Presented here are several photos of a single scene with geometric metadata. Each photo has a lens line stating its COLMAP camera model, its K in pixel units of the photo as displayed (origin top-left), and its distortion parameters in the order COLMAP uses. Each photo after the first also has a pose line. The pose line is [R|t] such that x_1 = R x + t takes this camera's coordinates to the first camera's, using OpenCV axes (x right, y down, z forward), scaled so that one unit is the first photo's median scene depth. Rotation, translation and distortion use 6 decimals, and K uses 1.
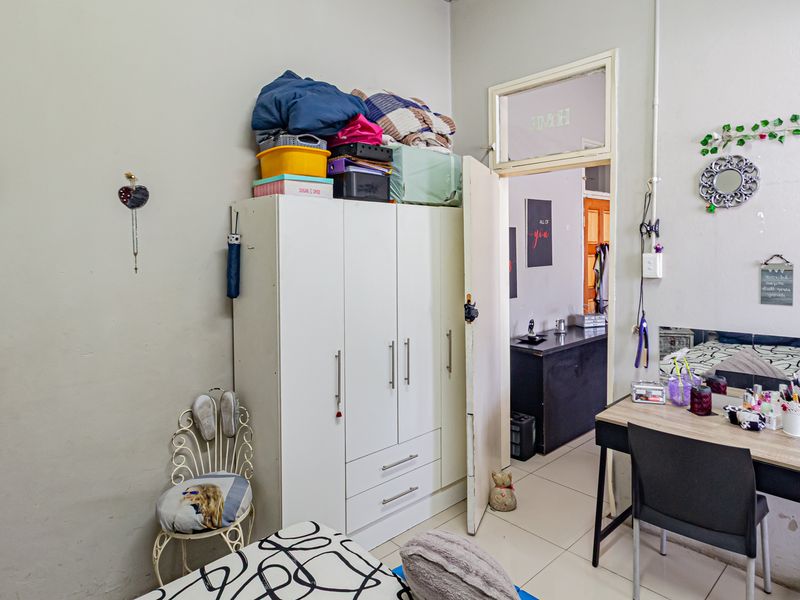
lens RADIAL K [[487.7, 0, 398.0], [0, 487.7, 298.7], [0, 0, 1]] dist [0.002231, 0.000662]
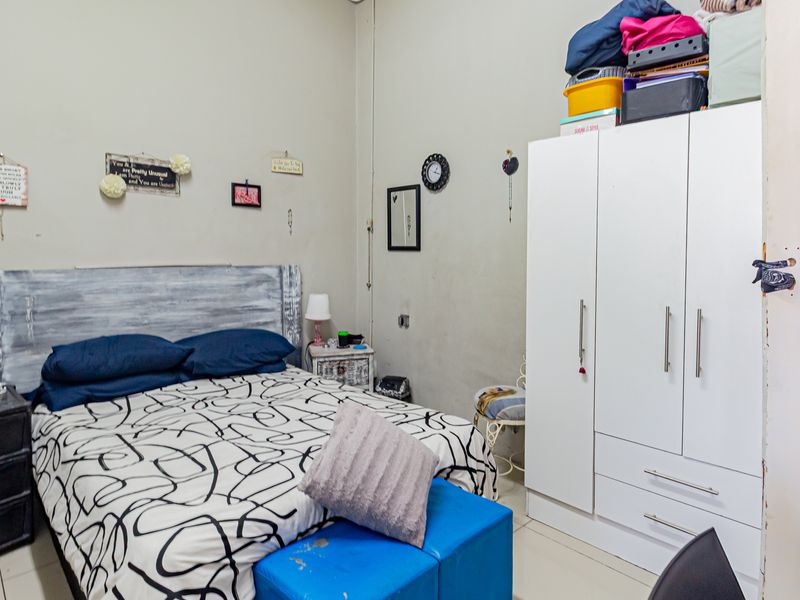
lens RADIAL K [[487.7, 0, 402.3], [0, 487.7, 300.2], [0, 0, 1]] dist [0.002231, 0.000662]
pose [[0.012329, 0.112099, -0.993621, 0.358266], [-0.096070, 0.989232, 0.110411, 0.017377], [0.995298, 0.094096, 0.022966, 0.292960]]
